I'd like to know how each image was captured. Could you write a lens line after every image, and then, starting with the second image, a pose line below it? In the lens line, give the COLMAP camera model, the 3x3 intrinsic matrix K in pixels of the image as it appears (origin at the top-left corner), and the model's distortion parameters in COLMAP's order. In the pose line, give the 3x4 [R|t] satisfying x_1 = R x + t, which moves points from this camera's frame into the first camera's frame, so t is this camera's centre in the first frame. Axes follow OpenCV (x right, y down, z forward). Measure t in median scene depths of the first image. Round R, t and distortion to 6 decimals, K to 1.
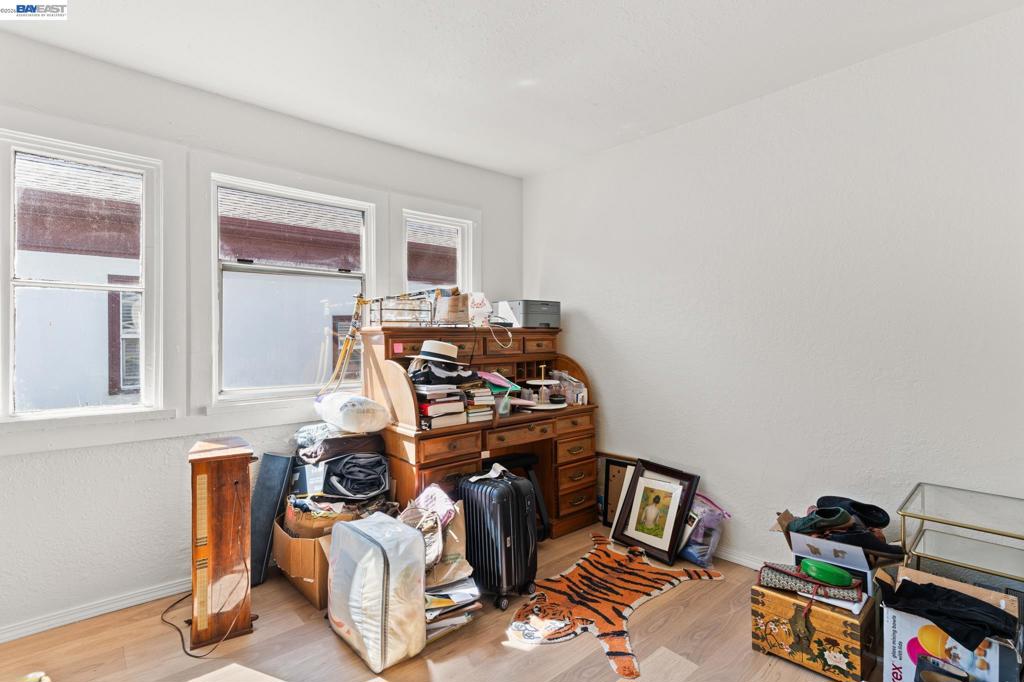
lens RADIAL K [[516.3, 0, 512.0], [0, 516.3, 341.0], [0, 0, 1]] dist [0.000144, 0.000191]
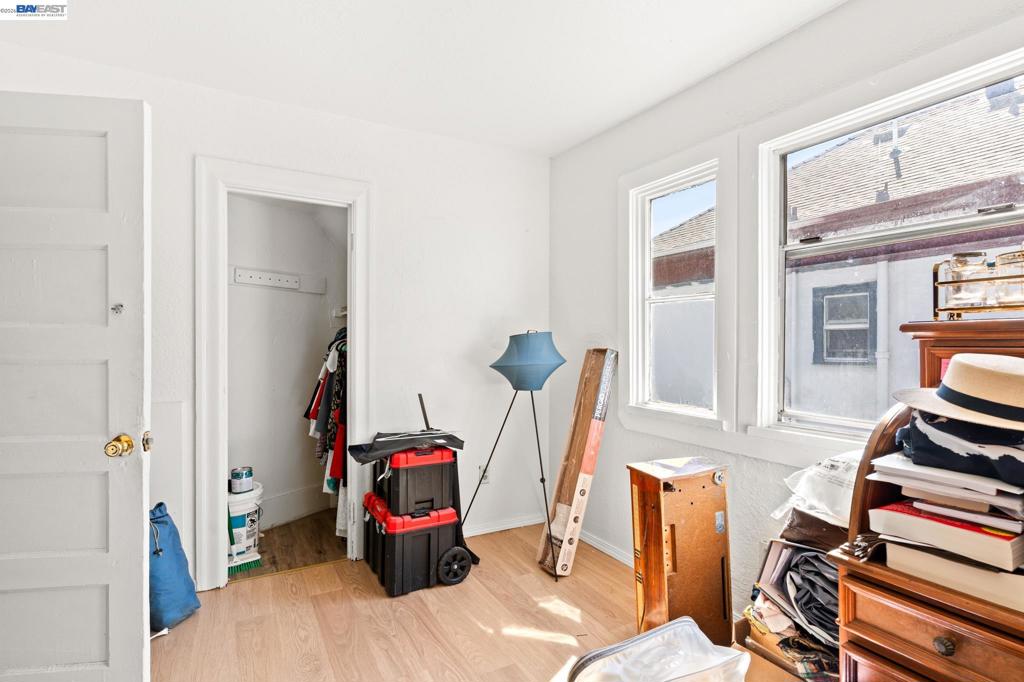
lens RADIAL K [[516.3, 0, 512.0], [0, 516.3, 341.0], [0, 0, 1]] dist [0.000144, 0.000191]
pose [[-0.234480, 0.002279, -0.972118, 0.313141], [-0.000886, 0.999996, 0.002558, -0.012498], [0.972121, 0.001461, -0.234477, 0.790966]]
